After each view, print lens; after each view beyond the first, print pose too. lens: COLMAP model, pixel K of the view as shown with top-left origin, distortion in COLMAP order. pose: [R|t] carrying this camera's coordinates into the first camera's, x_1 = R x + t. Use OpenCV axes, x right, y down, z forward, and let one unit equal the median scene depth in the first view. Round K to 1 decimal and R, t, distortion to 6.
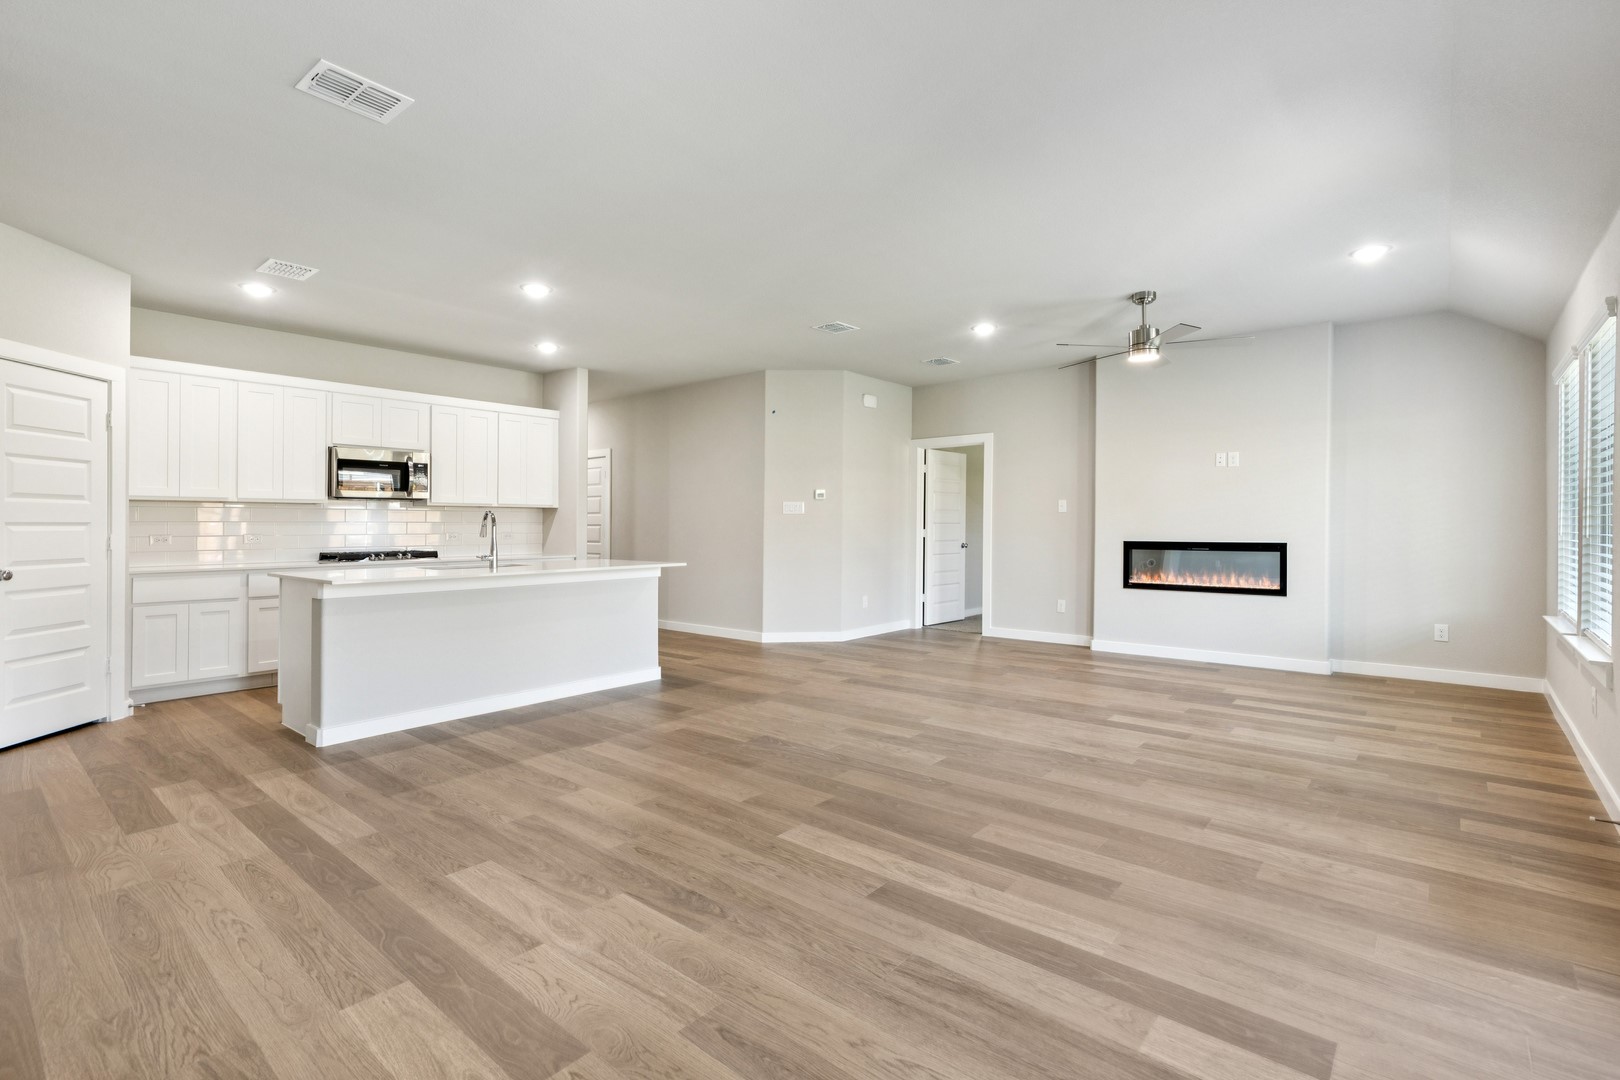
lens RADIAL K [[736.9, 0, 817.0], [0, 736.9, 532.3], [0, 0, 1]] dist [0.011846, -0.000369]
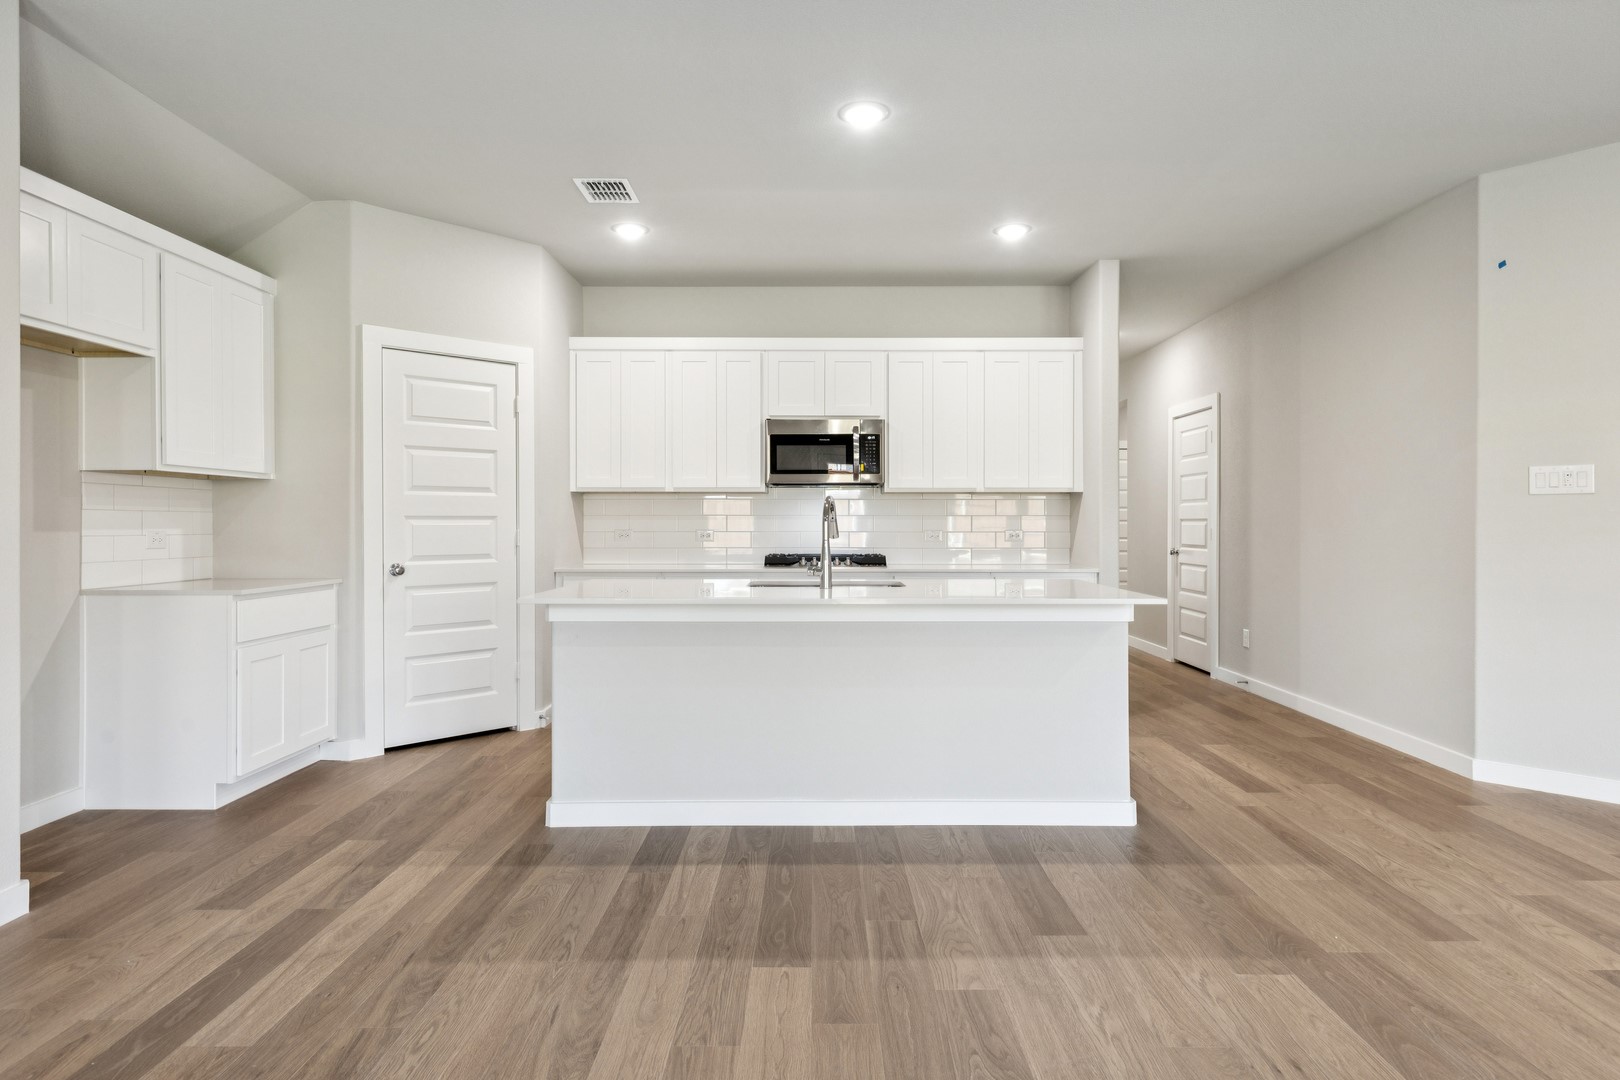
lens RADIAL K [[908.0, 0, 817.6], [0, 908.0, 522.9], [0, 0, 1]] dist [0.006131, 0.000992]
pose [[0.648612, 0.003022, -0.761113, 0.138918], [-0.008389, 0.999960, -0.003178, -0.003999], [0.761073, 0.008447, 0.648611, 0.508215]]
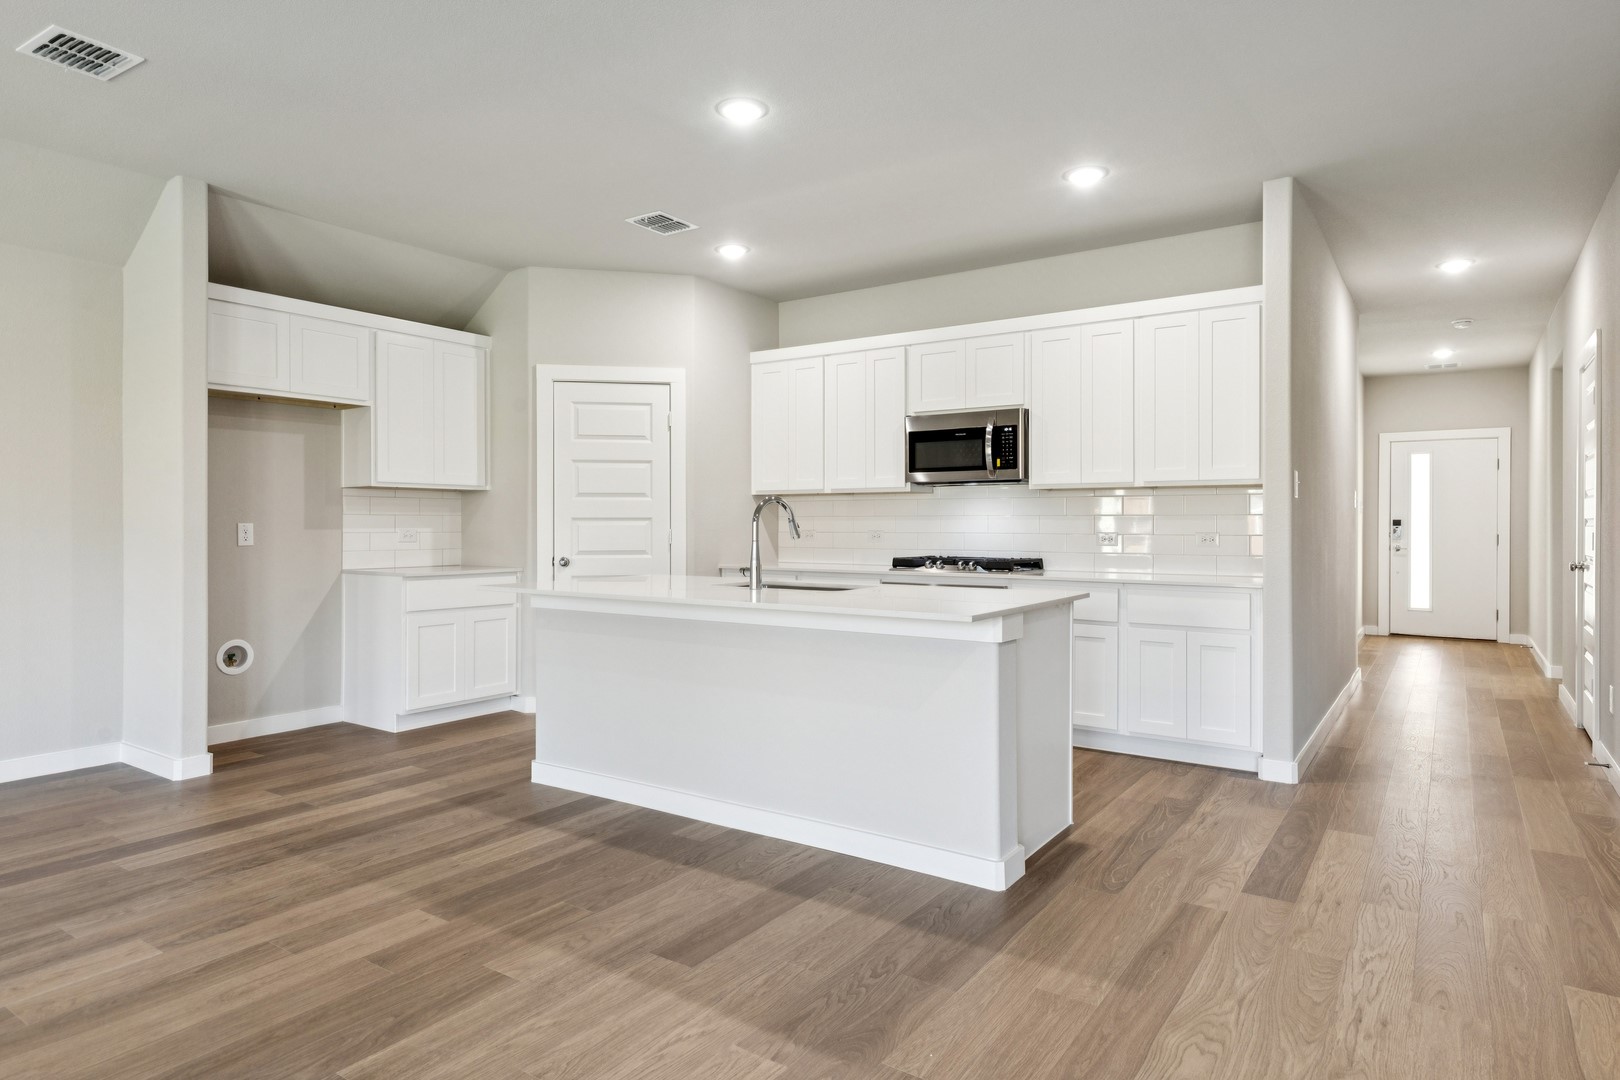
lens RADIAL K [[931.5, 0, 820.5], [0, 931.5, 521.9], [0, 0, 1]] dist [0.011061, -0.000376]
pose [[0.107438, 0.001448, -0.994211, 0.348097], [-0.008993, 0.999959, 0.000484, -0.009047], [0.994171, 0.008889, 0.107446, 0.985527]]
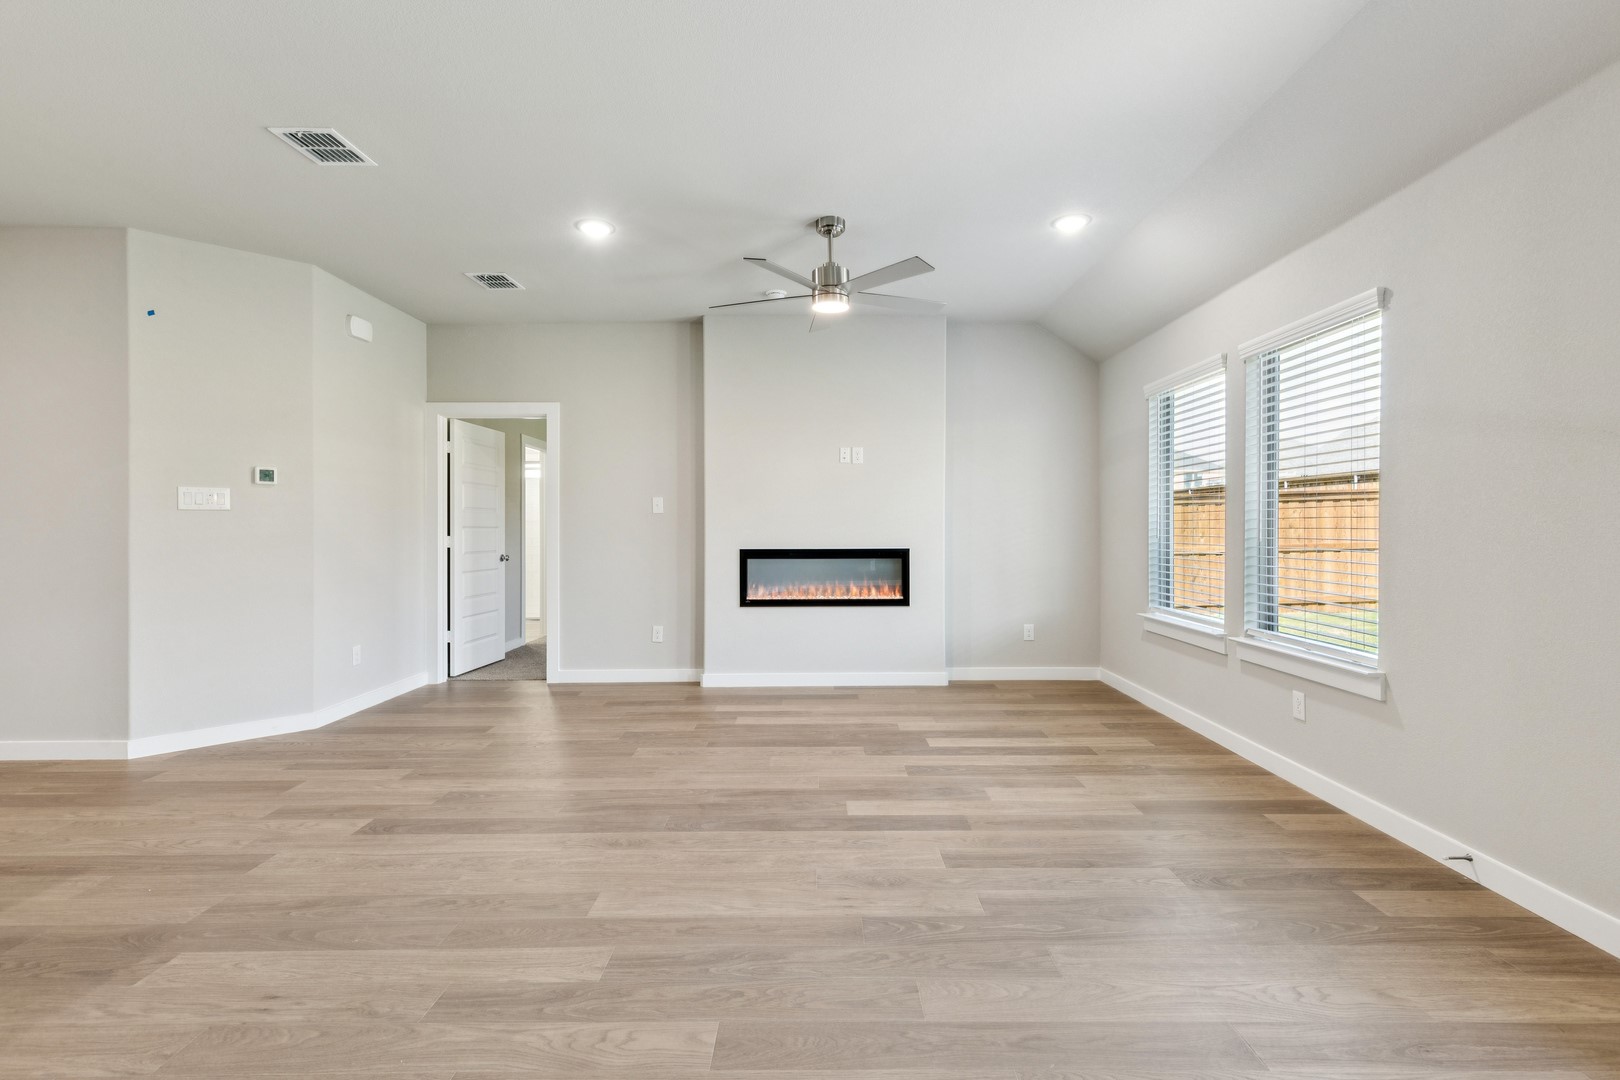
lens RADIAL K [[733.1, 0, 810.7], [0, 733.1, 534.4], [0, 0, 1]] dist [0.010240, -0.000662]
pose [[0.767271, -0.005424, 0.641300, -0.059386], [0.007859, 0.999969, -0.000944, -0.003886], [-0.641275, 0.005764, 0.767289, 0.459508]]
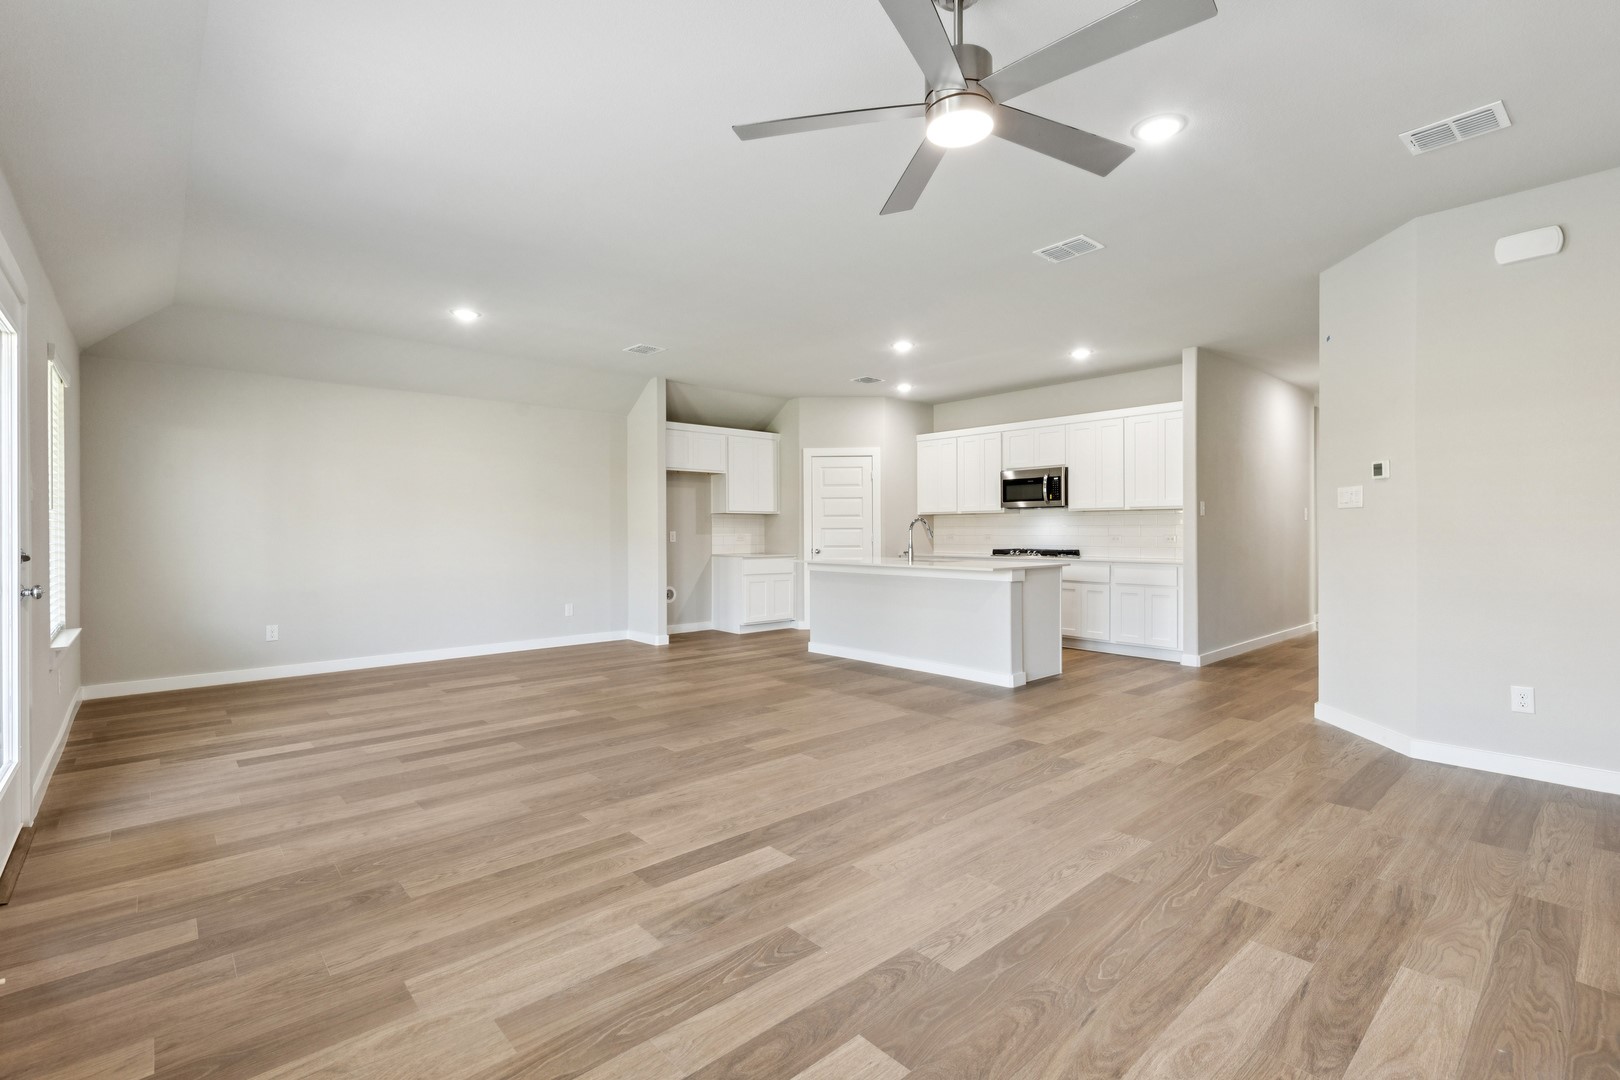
lens RADIAL K [[736.9, 0, 817.0], [0, 736.9, 532.3], [0, 0, 1]] dist [0.011846, -0.000369]
pose [[-0.131011, 0.004937, -0.991369, 0.908584], [-0.004937, 0.999972, 0.005632, -0.010455], [0.991369, 0.005632, -0.130983, 1.021812]]
